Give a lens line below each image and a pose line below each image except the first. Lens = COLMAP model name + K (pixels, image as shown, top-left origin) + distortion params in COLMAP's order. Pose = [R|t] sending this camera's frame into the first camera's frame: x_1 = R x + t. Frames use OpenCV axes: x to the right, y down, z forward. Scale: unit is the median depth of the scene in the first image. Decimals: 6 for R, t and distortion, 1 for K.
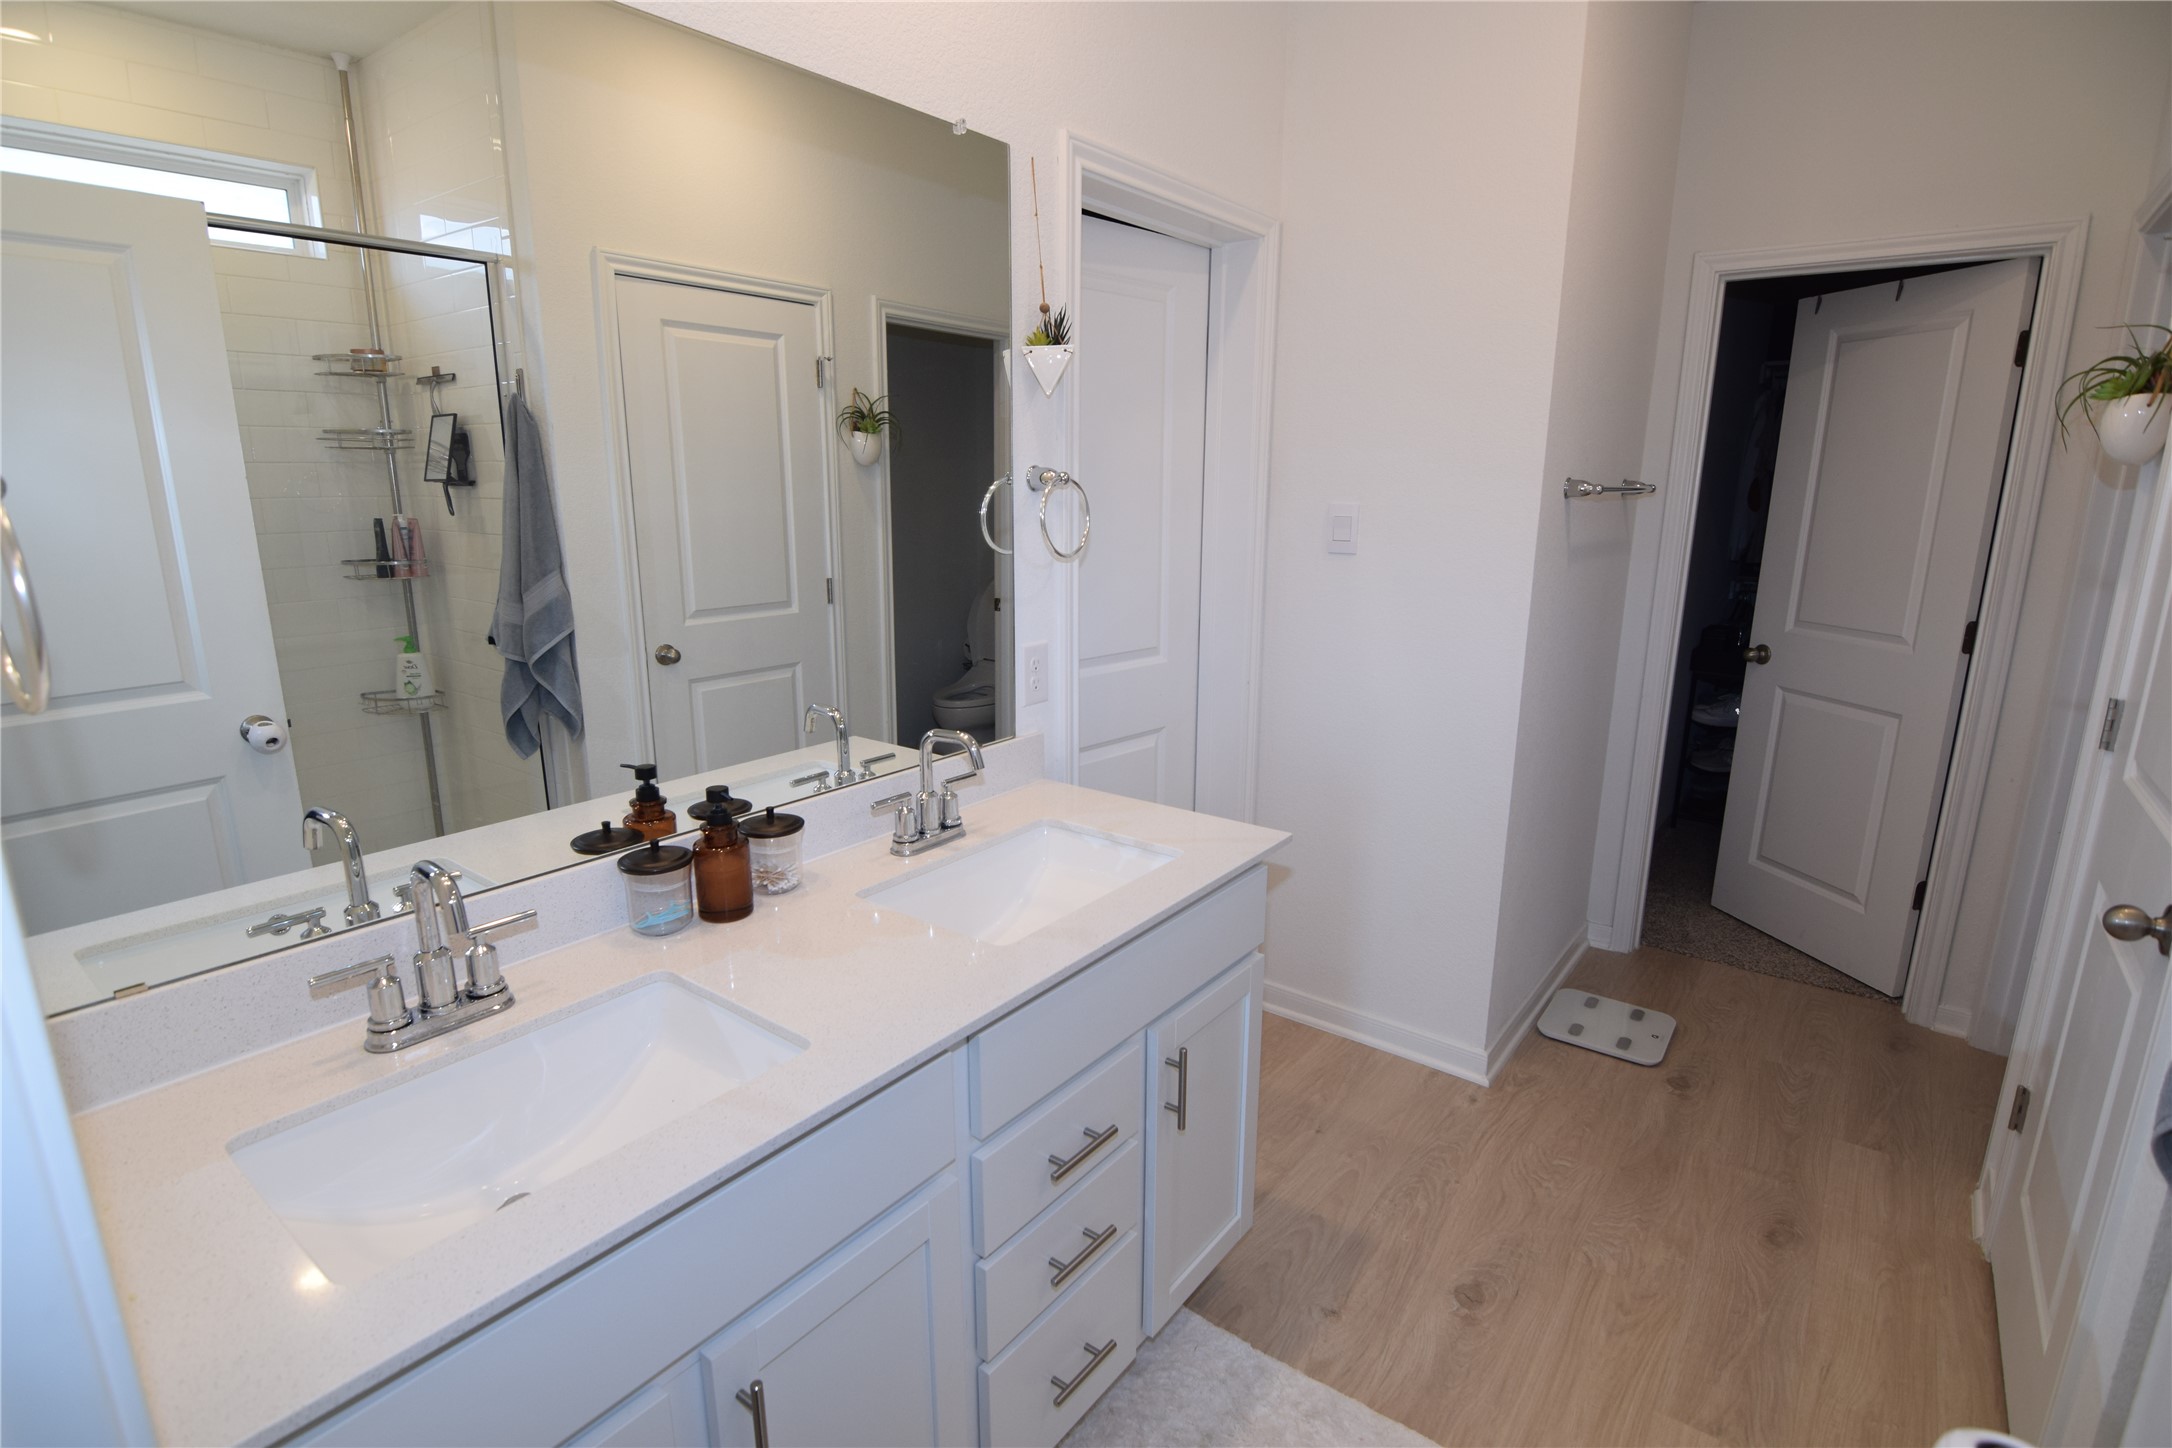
lens RADIAL K [[1053.9, 0, 1086.0], [0, 1053.9, 724.0], [0, 0, 1]] dist [-0.023703, -0.000229]
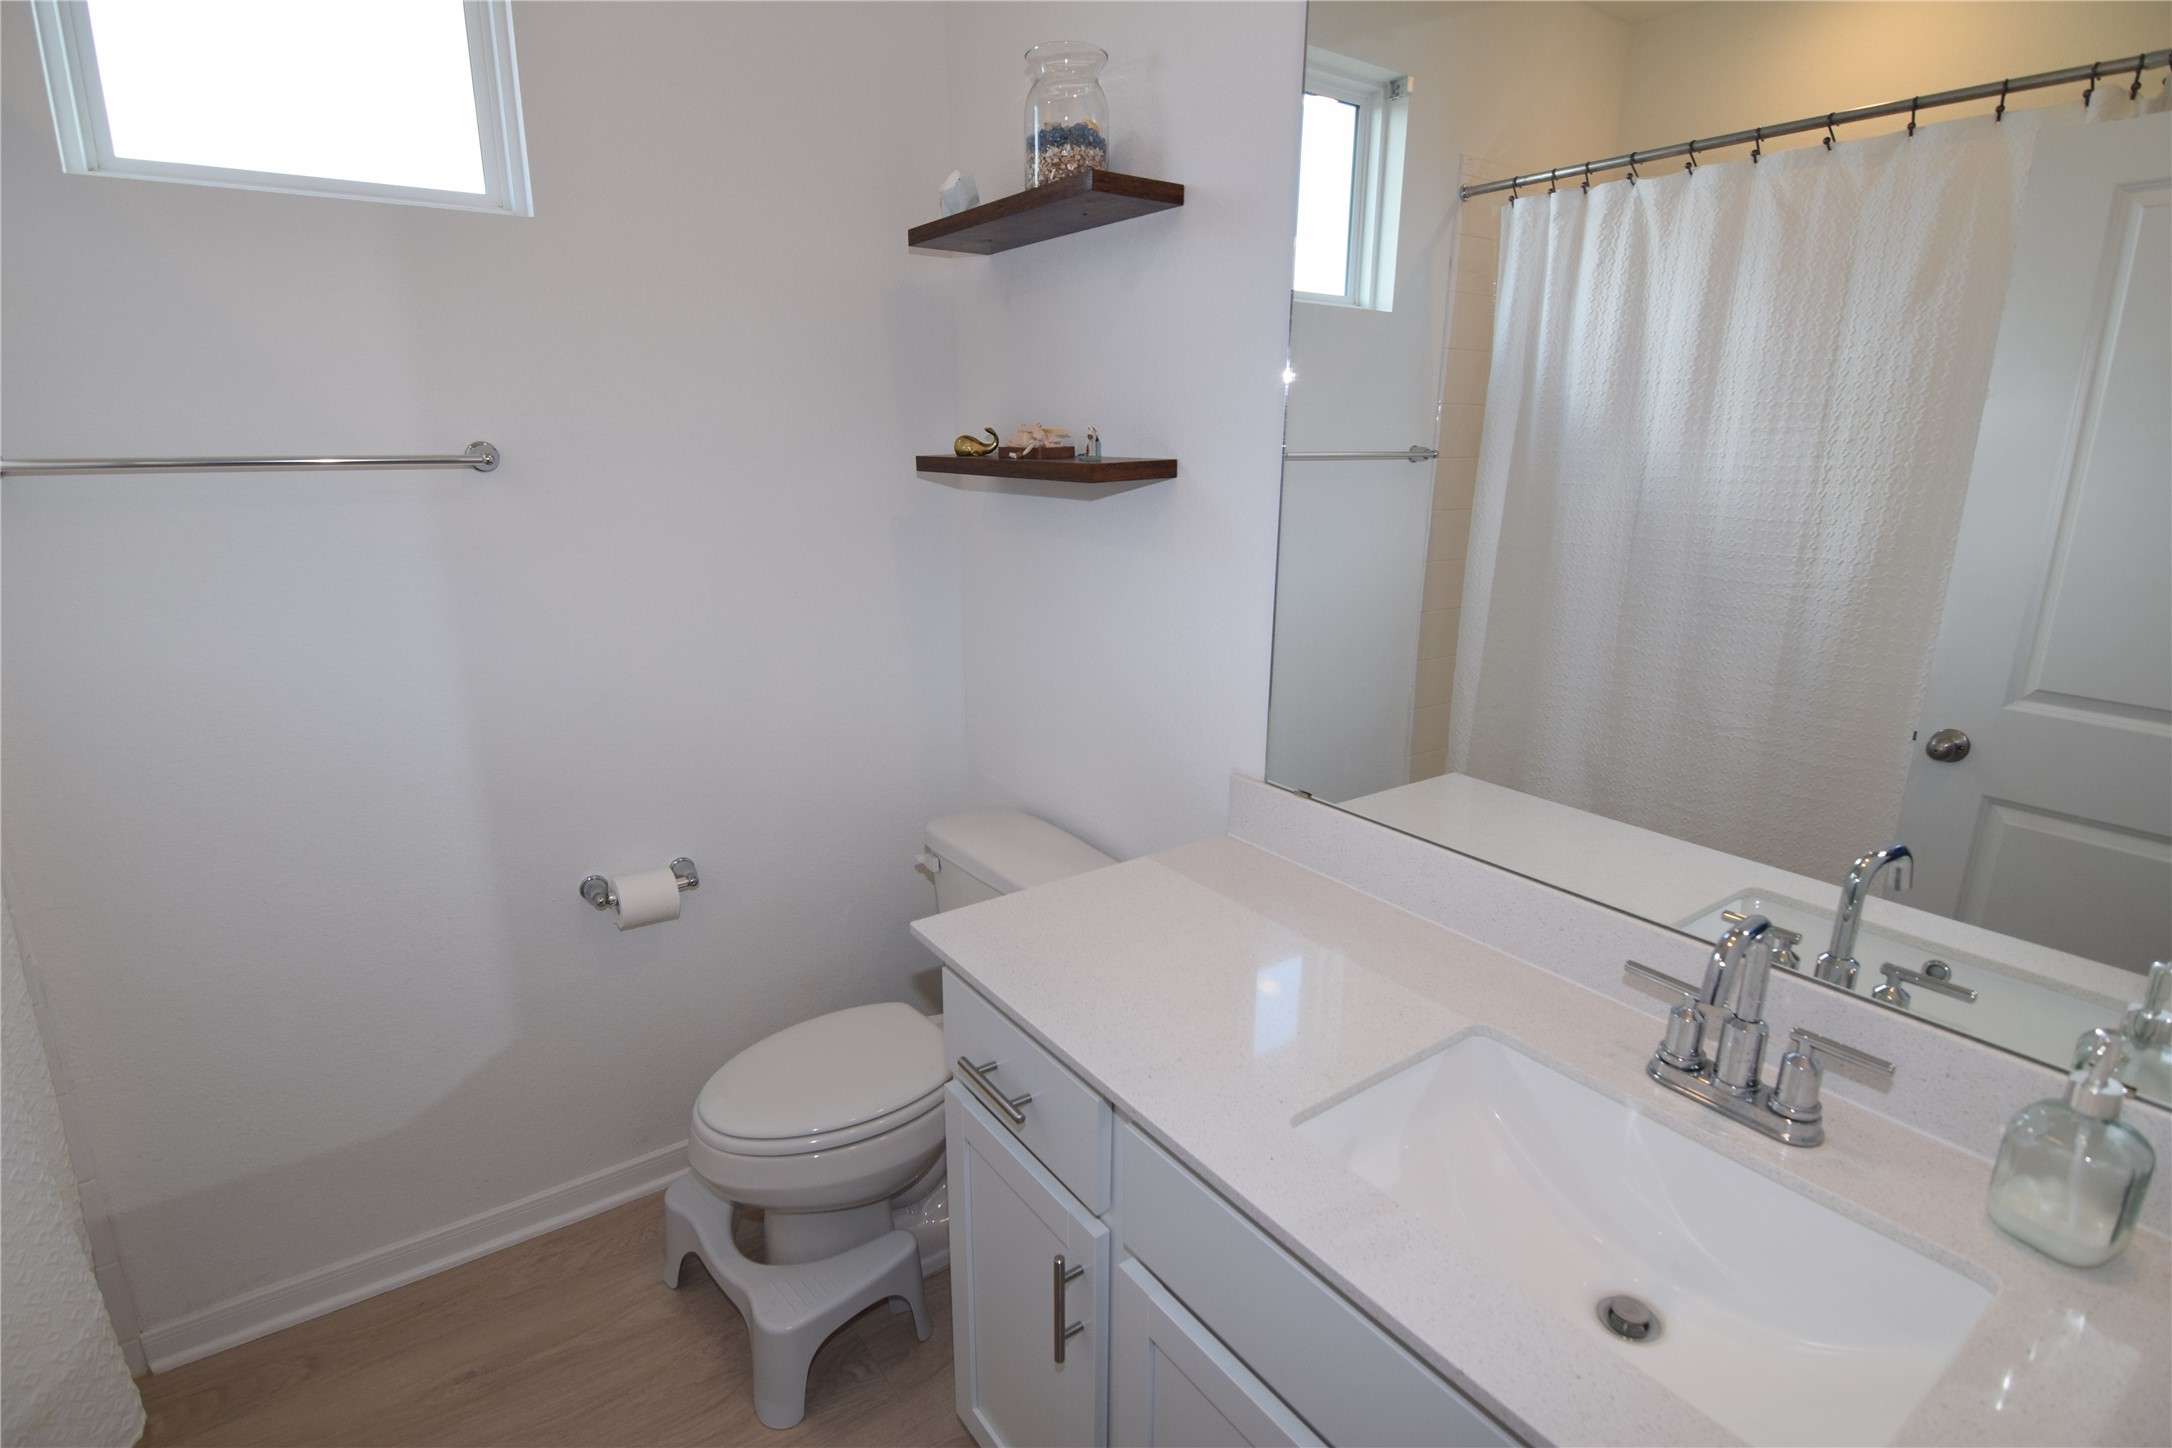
lens RADIAL K [[1053.9, 0, 1086.0], [0, 1053.9, 724.0], [0, 0, 1]] dist [-0.023703, -0.000229]
pose [[-0.286122, 0.239036, -0.927899, 0.222791], [-0.217850, 0.926796, 0.305927, -0.131774], [0.933100, 0.289675, -0.213103, 0.605993]]
